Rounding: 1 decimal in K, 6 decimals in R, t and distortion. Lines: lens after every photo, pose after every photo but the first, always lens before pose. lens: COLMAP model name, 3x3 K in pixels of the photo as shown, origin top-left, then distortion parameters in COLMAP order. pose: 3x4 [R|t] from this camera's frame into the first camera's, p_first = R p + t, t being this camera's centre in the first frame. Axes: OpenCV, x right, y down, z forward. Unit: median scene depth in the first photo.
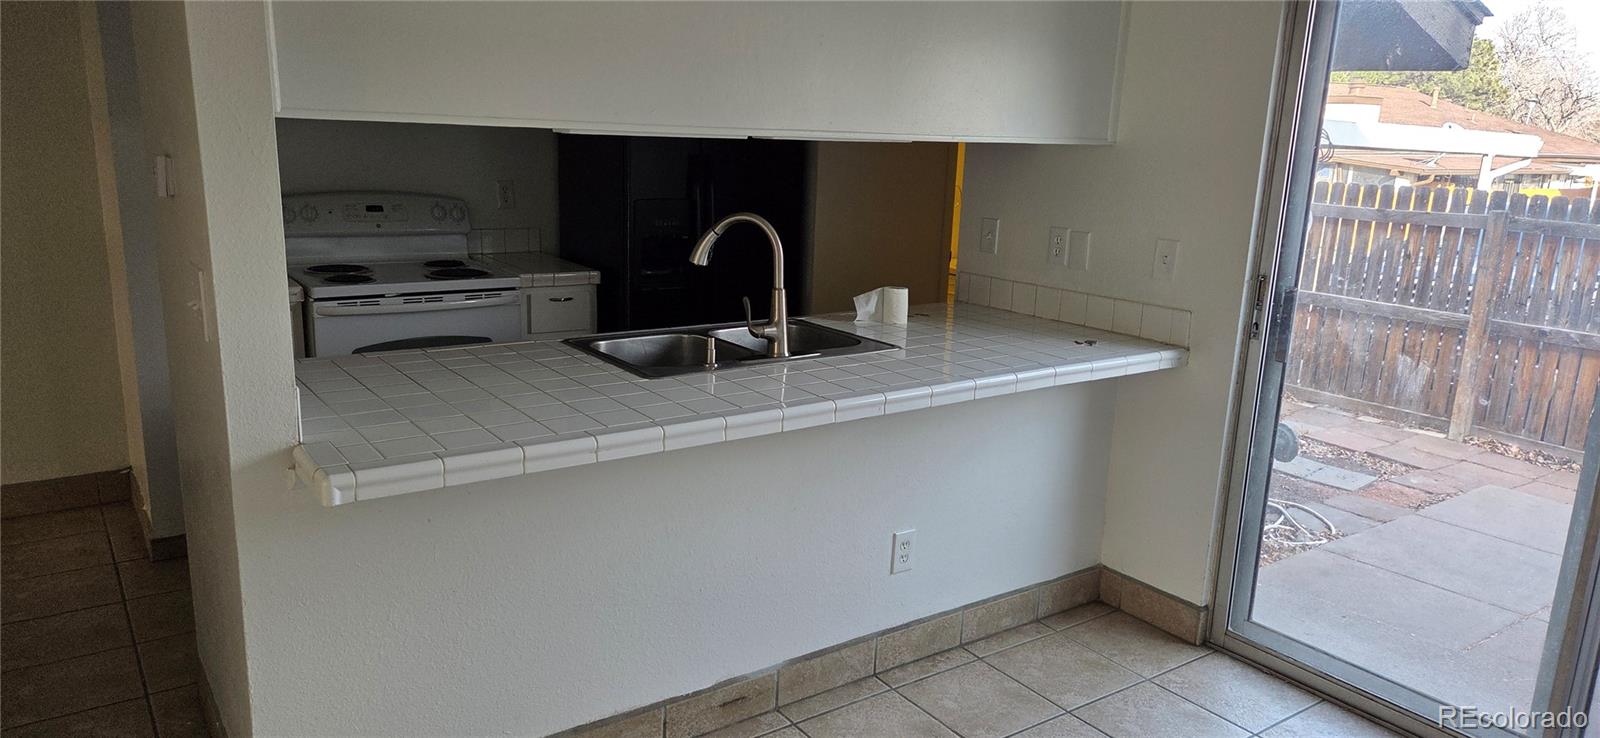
lens RADIAL K [[1069.5, 0, 798.8], [0, 1069.5, 372.9], [0, 0, 1]] dist [0.049762, -0.034803]
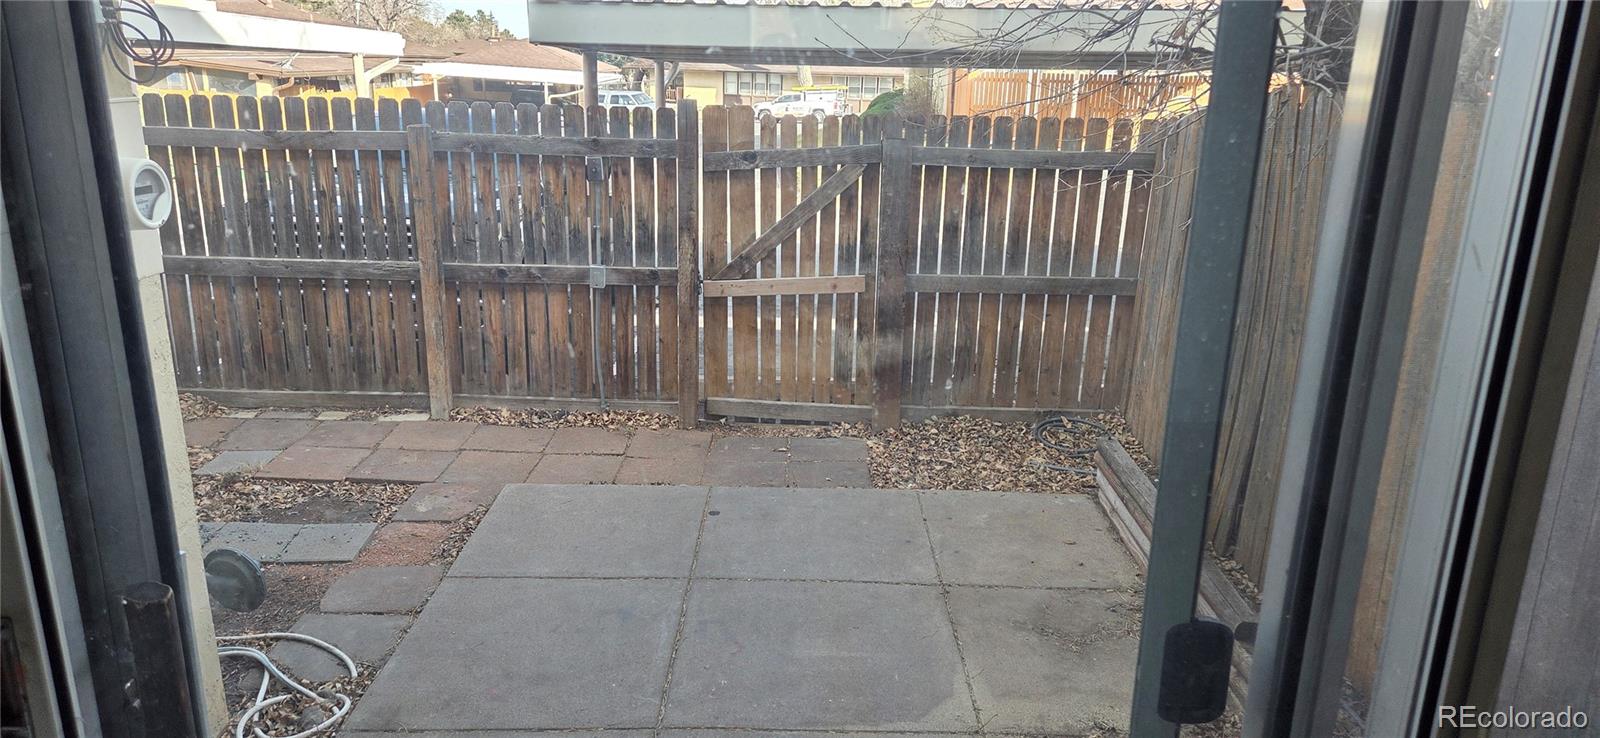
lens RADIAL K [[1069.5, 0, 793.9], [0, 1069.5, 373.0], [0, 0, 1]] dist [0.049762, -0.034803]
pose [[0.582056, -0.252041, 0.773102, 0.165032], [0.186102, 0.966806, 0.175078, -0.064278], [-0.791566, 0.041971, 0.609641, 0.332532]]
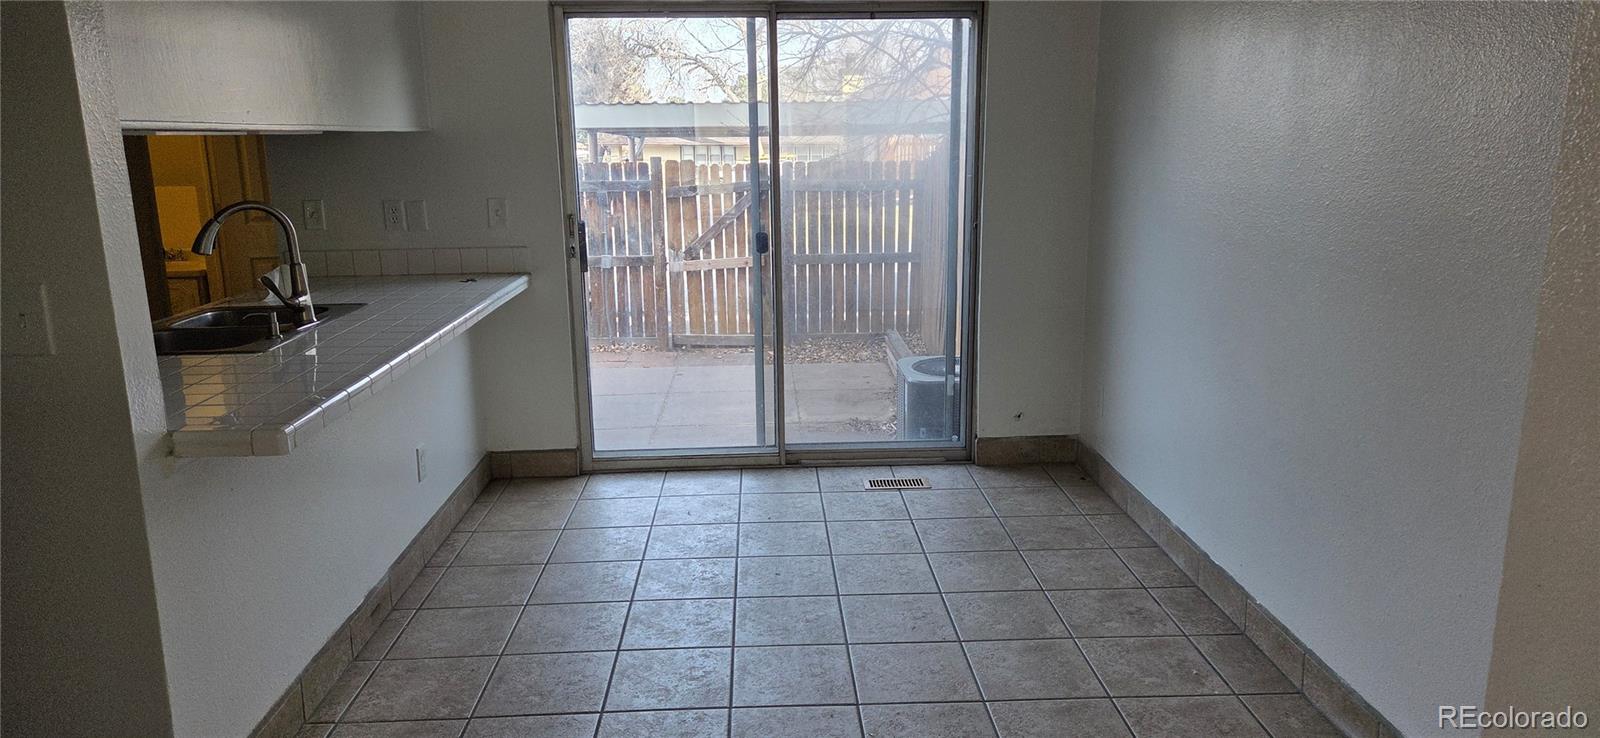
lens RADIAL K [[1069.5, 0, 807.3], [0, 1069.5, 366.8], [0, 0, 1]] dist [0.049762, -0.034803]
pose [[0.537460, -0.221868, 0.813579, -0.289248], [0.220359, 0.968199, 0.118462, 0.004508], [-0.813989, 0.115611, 0.569259, -0.038593]]
